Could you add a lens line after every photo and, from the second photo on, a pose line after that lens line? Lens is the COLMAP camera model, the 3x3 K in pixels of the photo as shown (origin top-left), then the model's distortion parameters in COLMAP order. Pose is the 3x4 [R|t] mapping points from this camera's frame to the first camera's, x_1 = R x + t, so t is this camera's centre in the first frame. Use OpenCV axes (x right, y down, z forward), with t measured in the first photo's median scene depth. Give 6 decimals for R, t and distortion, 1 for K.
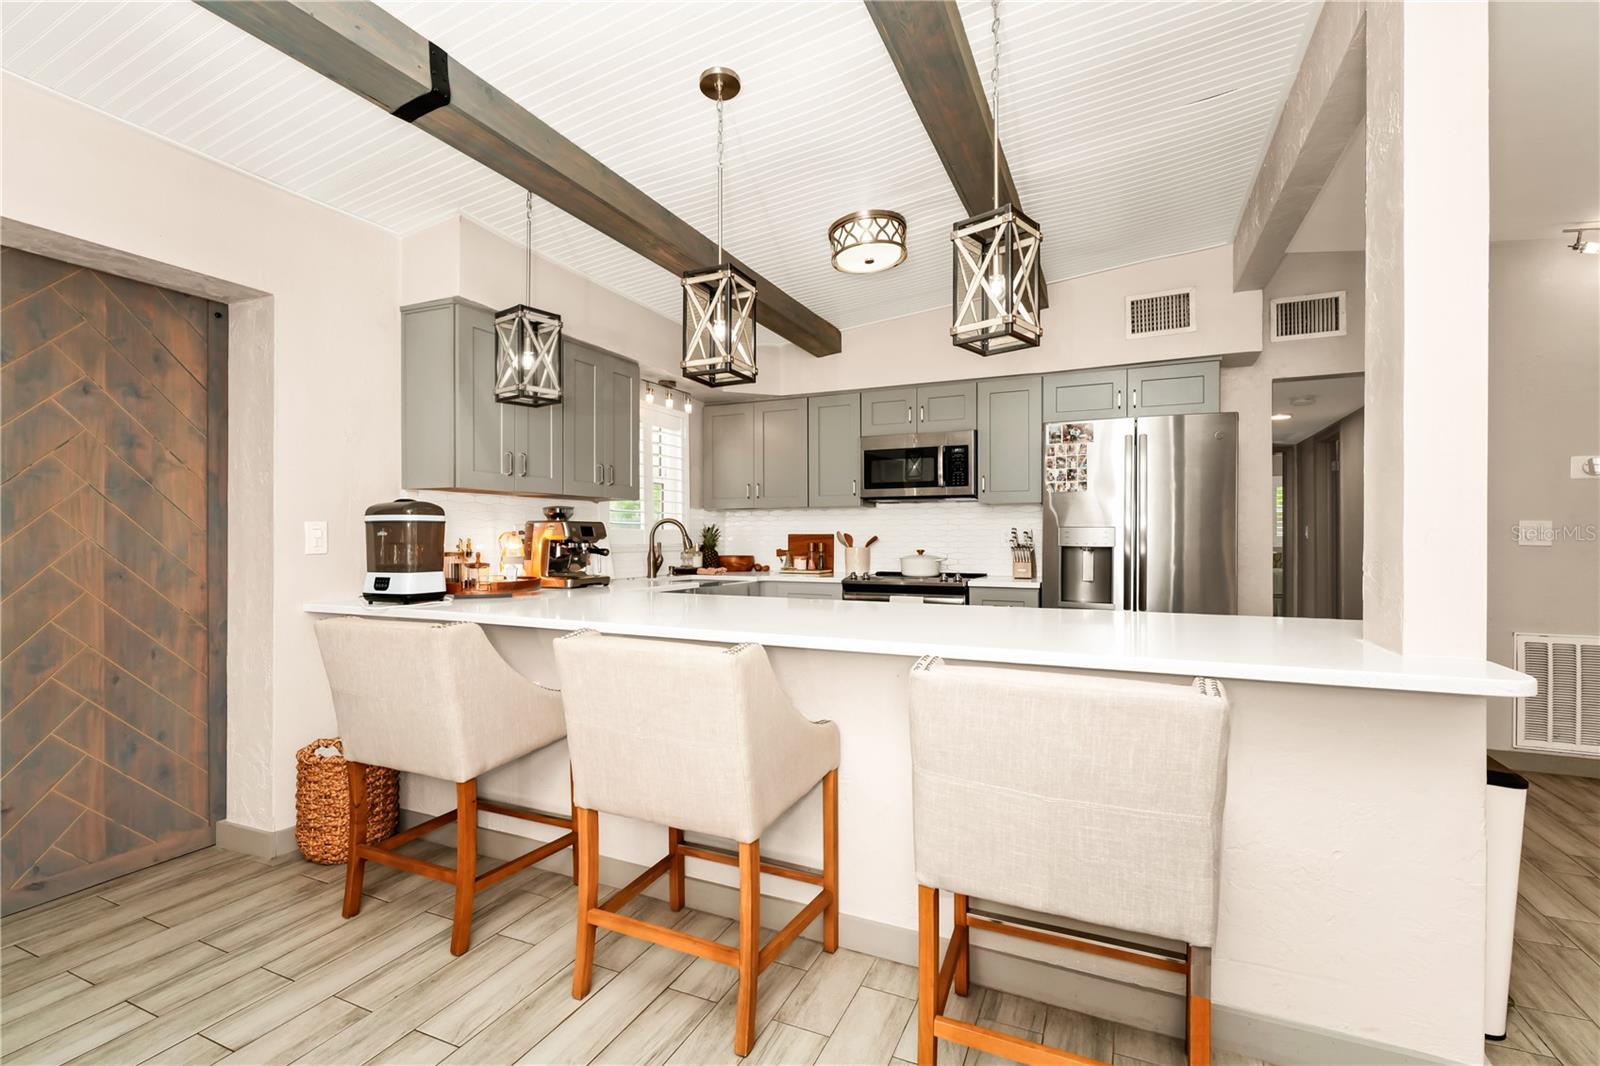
lens RADIAL K [[658.1, 0, 803.9], [0, 658.1, 539.1], [0, 0, 1]] dist [-0.018839, -0.000033]
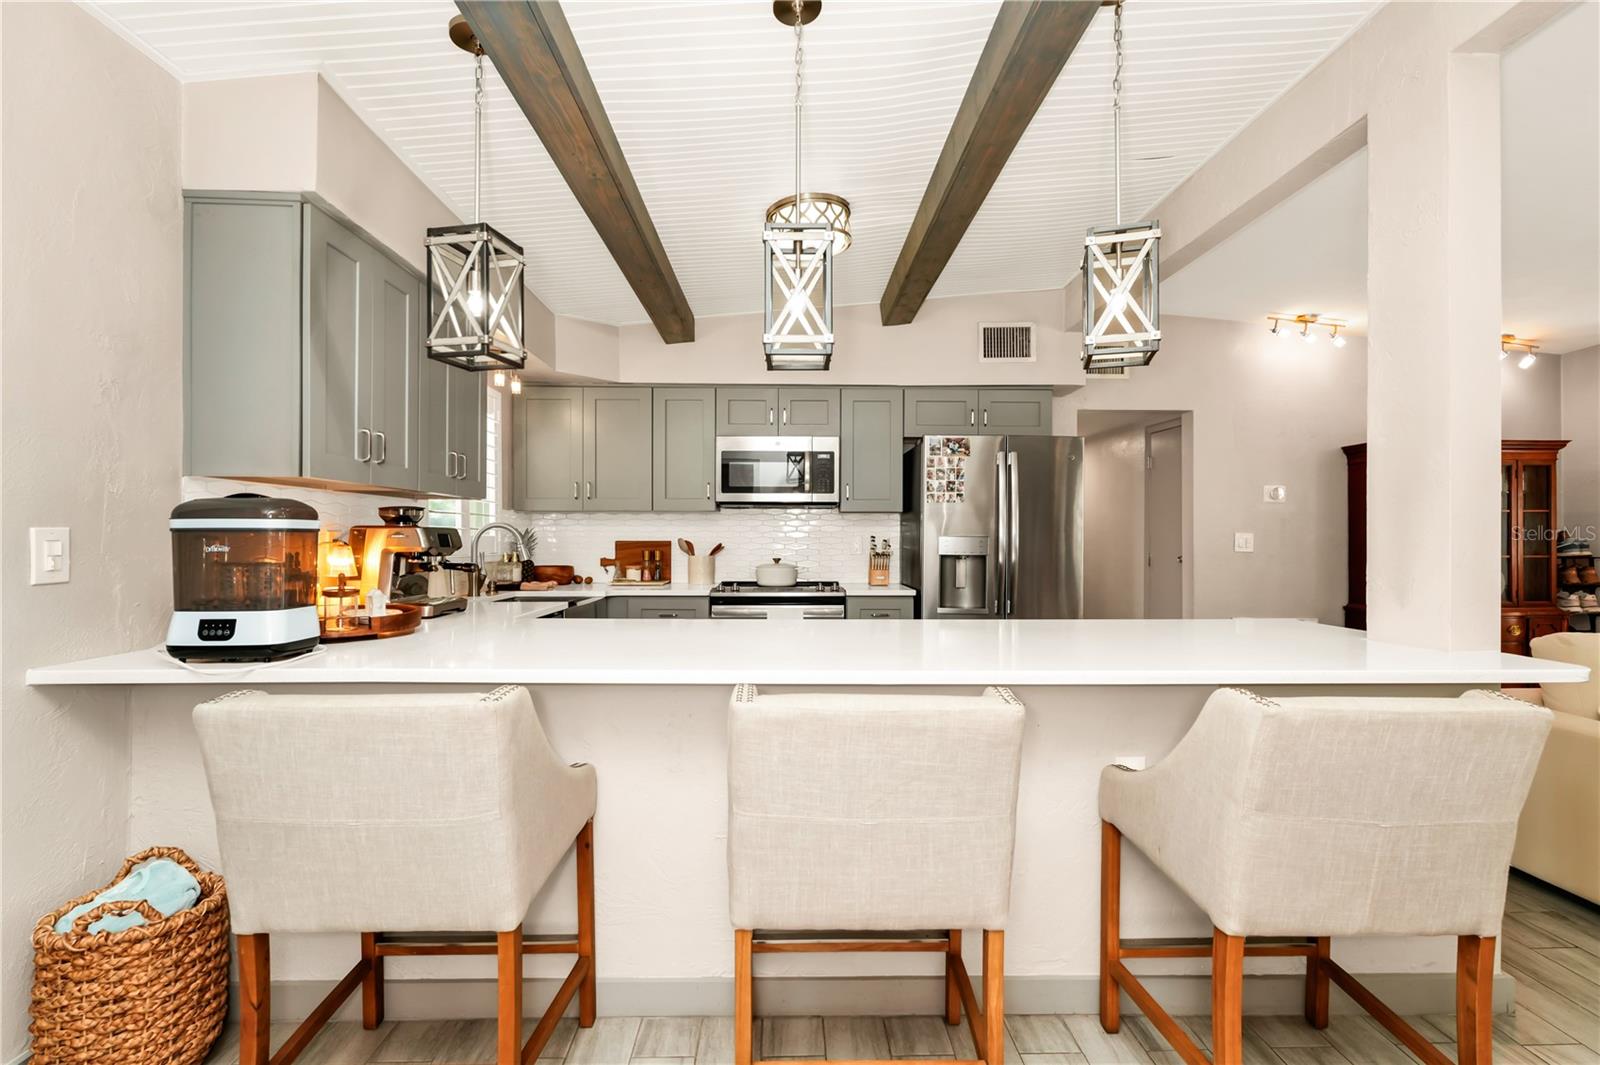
lens RADIAL K [[713.1, 0, 800.0], [0, 713.1, 532.5], [0, 0, 1]] dist [-0.000324, -0.000786]
pose [[0.902404, 0.009680, 0.430783, -0.247509], [-0.005993, 0.999933, -0.009915, -0.011674], [-0.430850, 0.006366, 0.902401, 0.082914]]
